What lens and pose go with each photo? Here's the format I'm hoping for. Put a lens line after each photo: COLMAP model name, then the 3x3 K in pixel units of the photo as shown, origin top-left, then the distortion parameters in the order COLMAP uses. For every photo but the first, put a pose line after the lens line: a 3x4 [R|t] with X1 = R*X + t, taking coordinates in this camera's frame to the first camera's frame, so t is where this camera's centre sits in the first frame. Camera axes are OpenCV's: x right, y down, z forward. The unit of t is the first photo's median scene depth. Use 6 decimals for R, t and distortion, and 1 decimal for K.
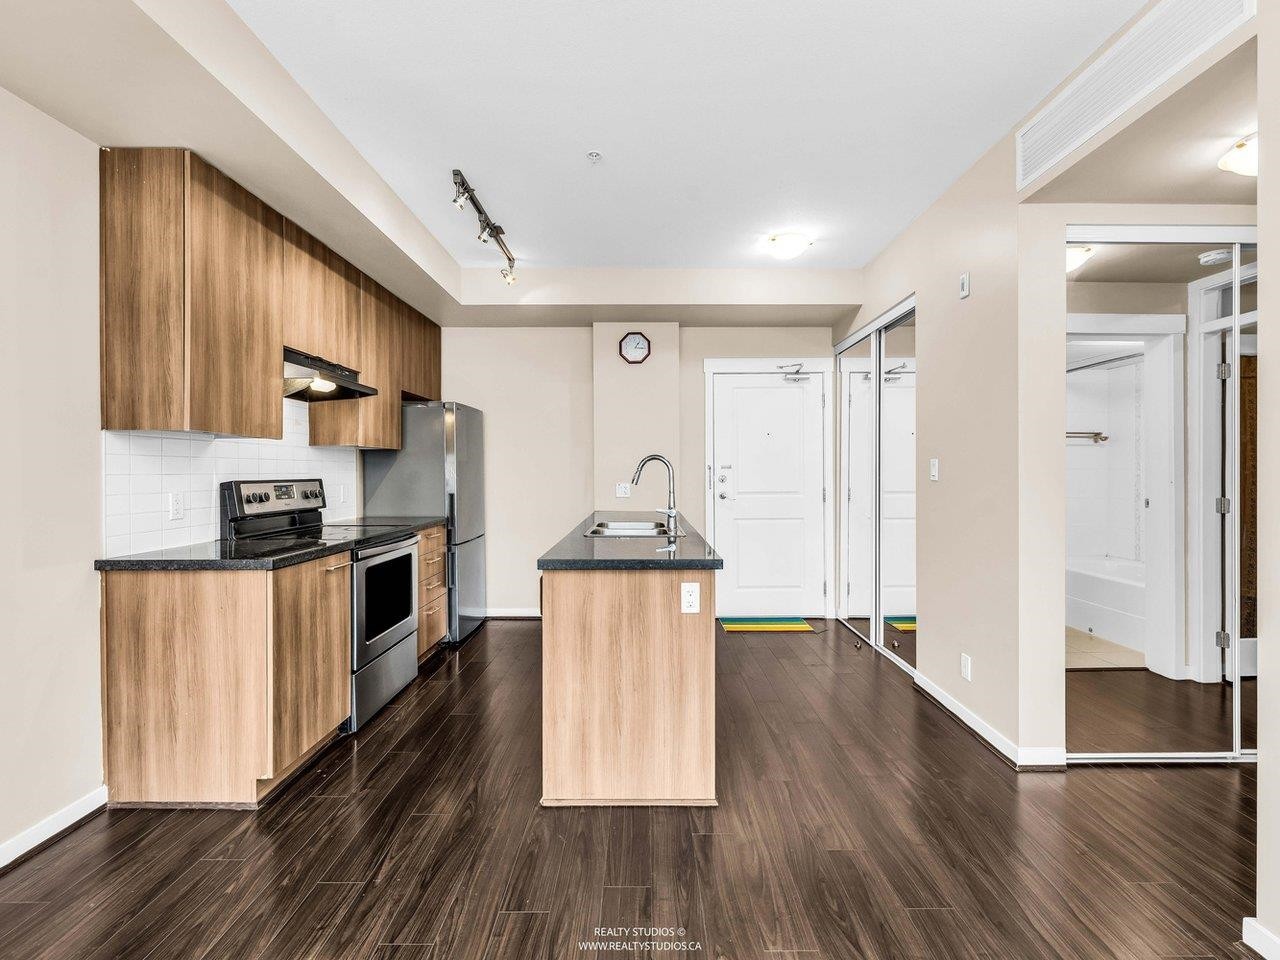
lens RADIAL K [[587.0, 0, 643.9], [0, 587.0, 471.9], [0, 0, 1]] dist [-0.002428, -0.001016]
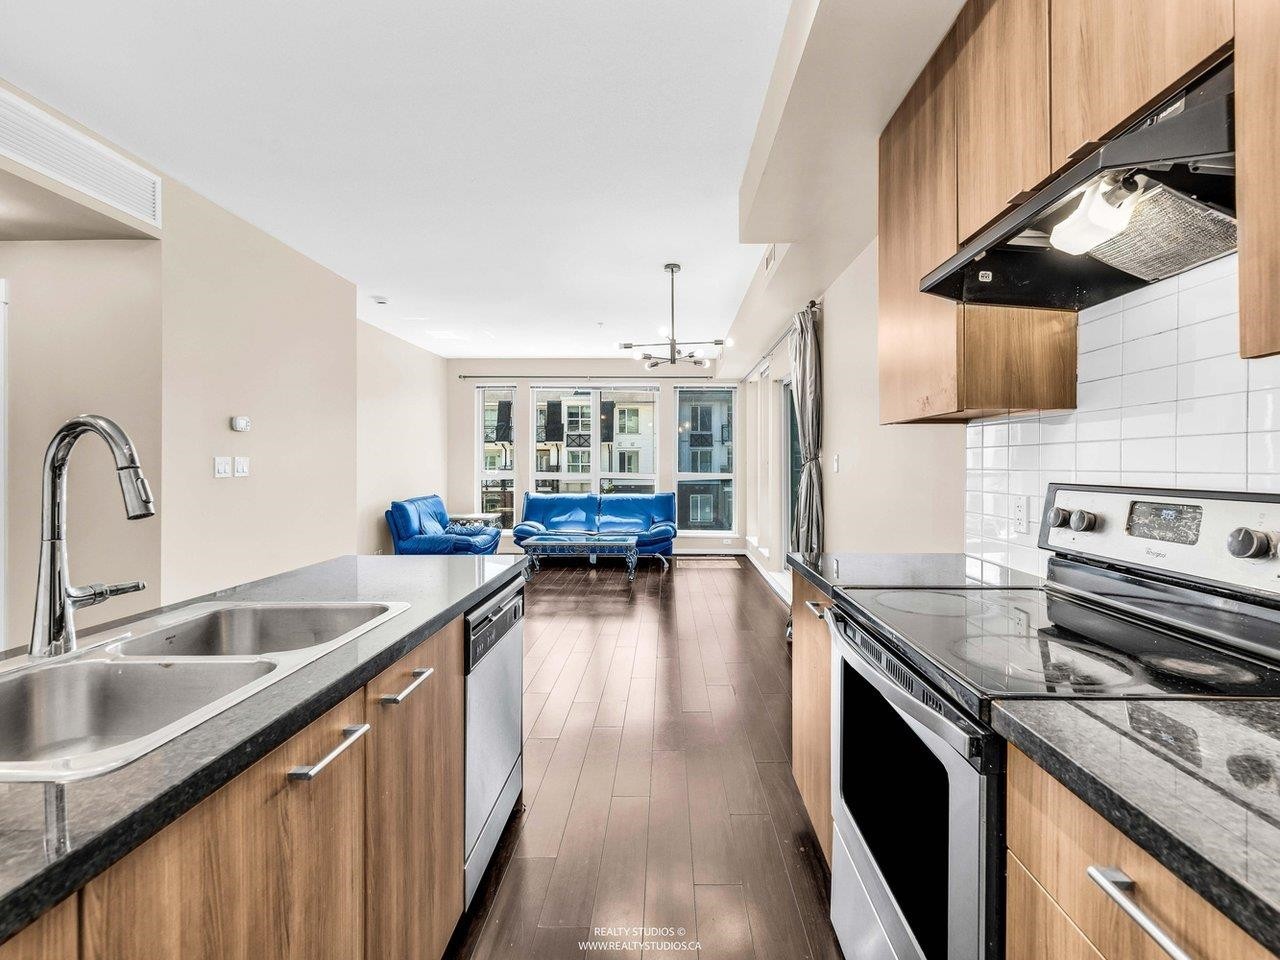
lens RADIAL K [[562.7, 0, 667.3], [0, 562.7, 467.9], [0, 0, 1]] dist [-0.002185, -0.000937]
pose [[-0.999989, 0.002318, 0.004190, -0.311671], [0.002340, 0.999984, 0.005144, -0.003299], [-0.004178, 0.005153, -0.999978, 1.457613]]
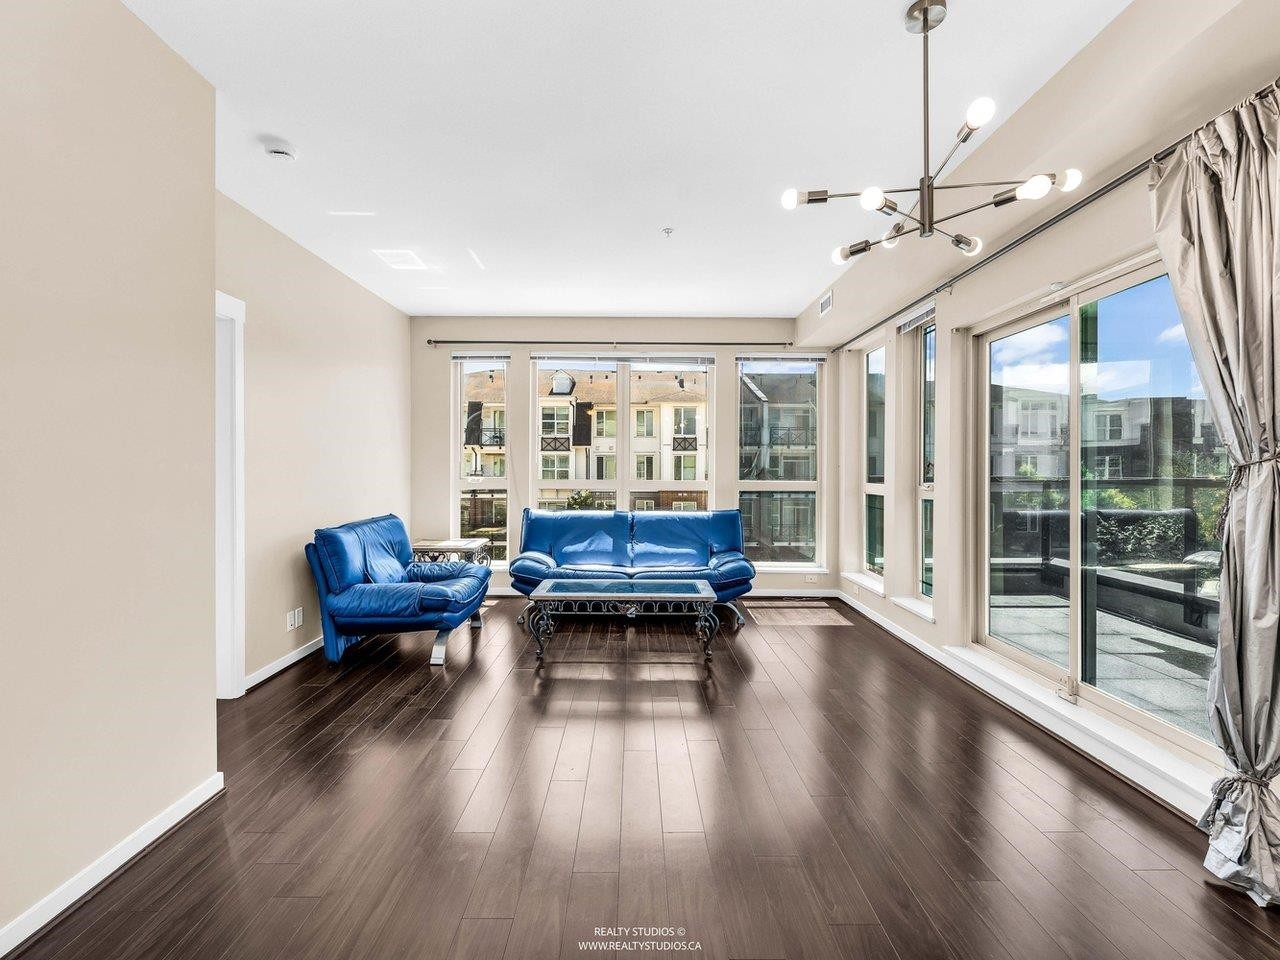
lens RADIAL K [[562.7, 0, 639.5], [0, 562.7, 472.8], [0, 0, 1]] dist [-0.002185, -0.000937]
pose [[-0.999989, 0.000183, -0.004616, -0.006685], [0.000166, 0.999993, 0.003864, 0.000035], [0.004616, 0.003863, -0.999982, 0.662808]]
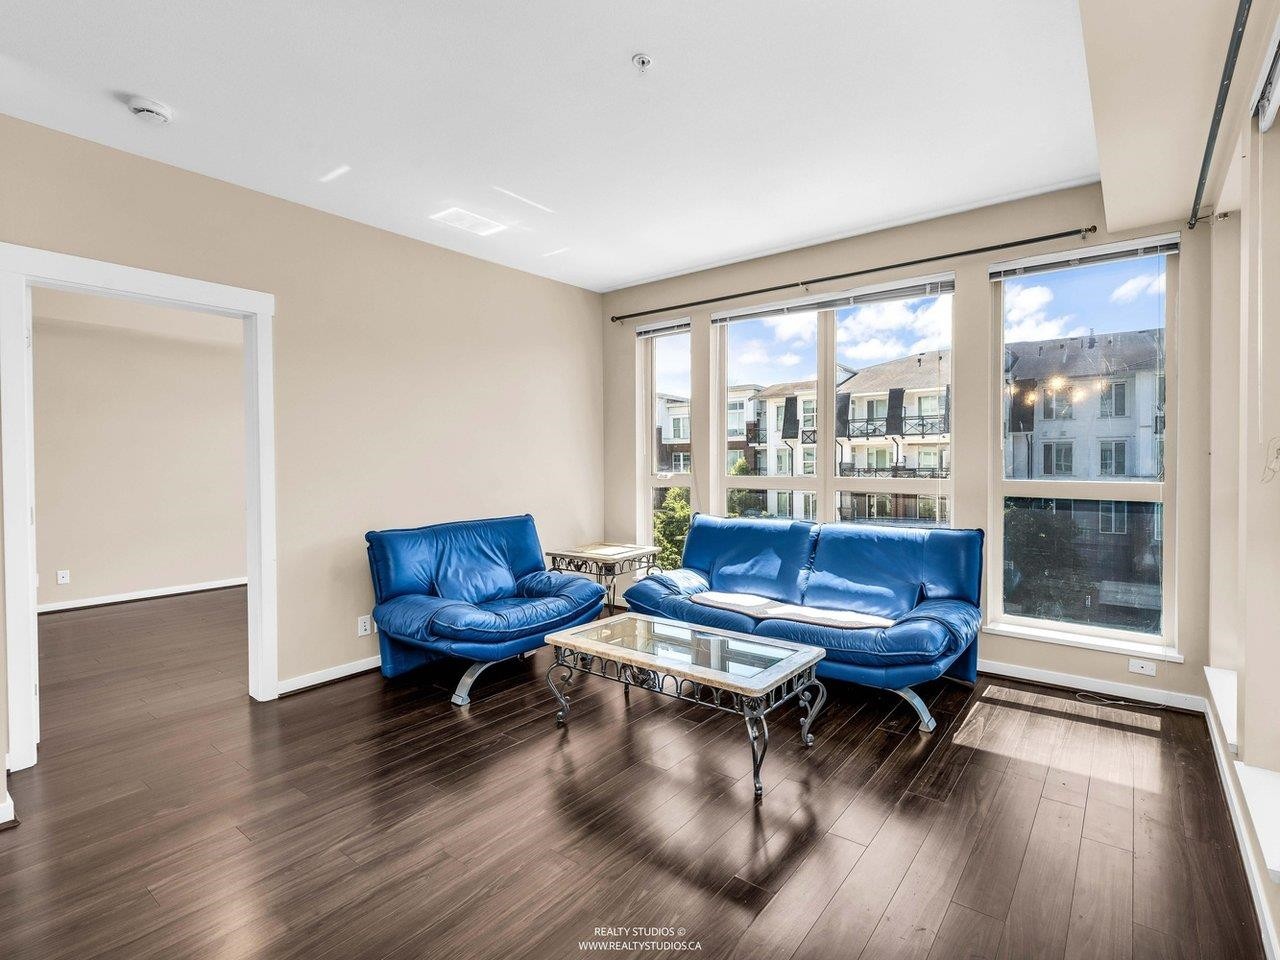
lens RADIAL K [[593.8, 0, 750.5], [0, 593.8, 461.8], [0, 0, 1]] dist [-0.002825, -0.000446]
pose [[-0.835565, 0.009423, 0.549311, -0.582777], [0.008896, 0.999954, -0.003622, 0.000222], [-0.549320, 0.001860, -0.835610, 0.039546]]
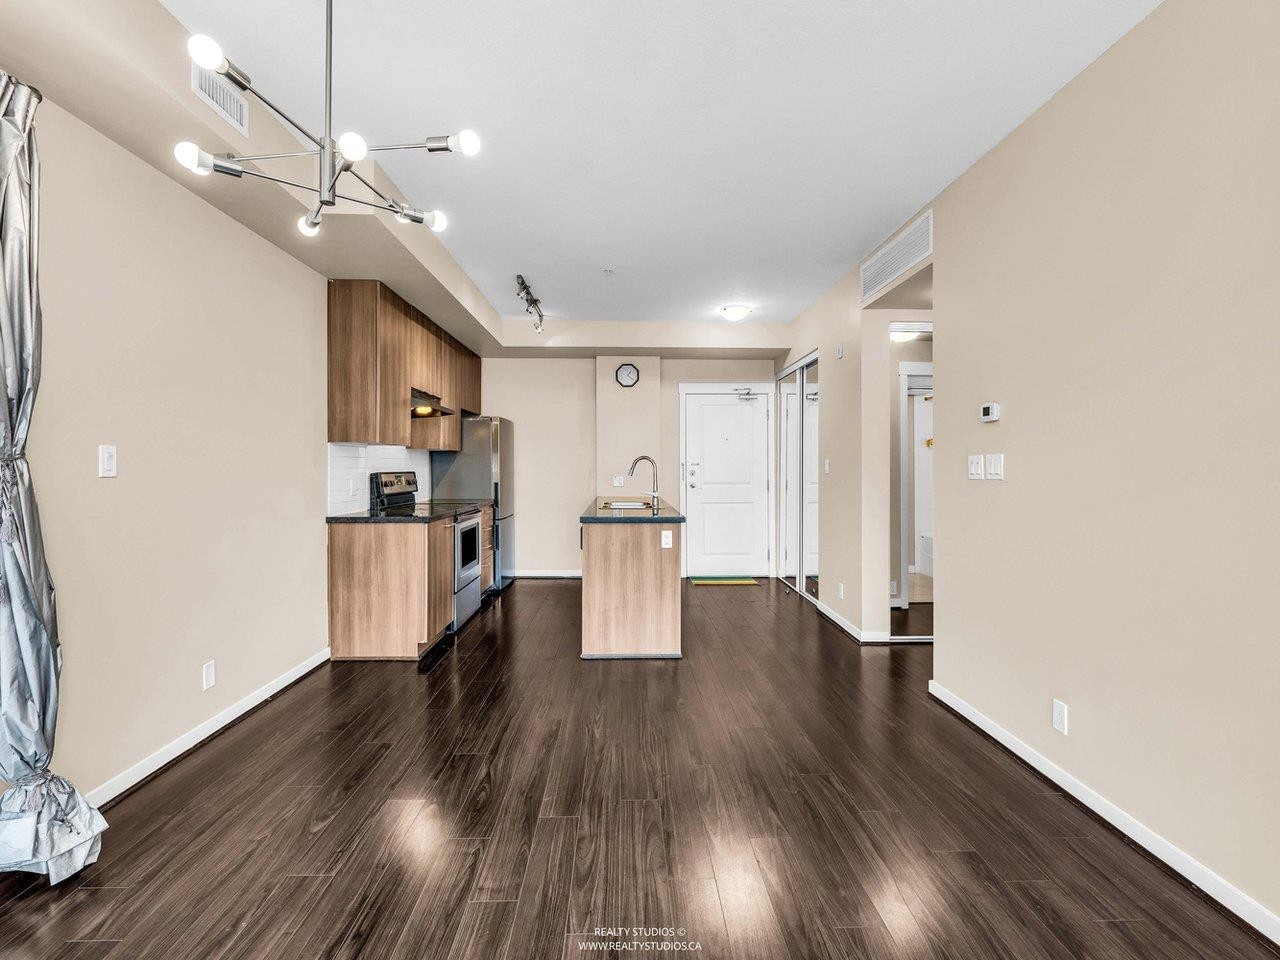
lens RADIAL K [[593.8, 0, 636.3], [0, 593.8, 464.4], [0, 0, 1]] dist [-0.002825, -0.000446]
pose [[0.999779, 0.002545, 0.020849, -0.036899], [-0.002413, 0.999977, -0.006329, 0.002284], [-0.020865, 0.006277, 0.999763, -0.579570]]
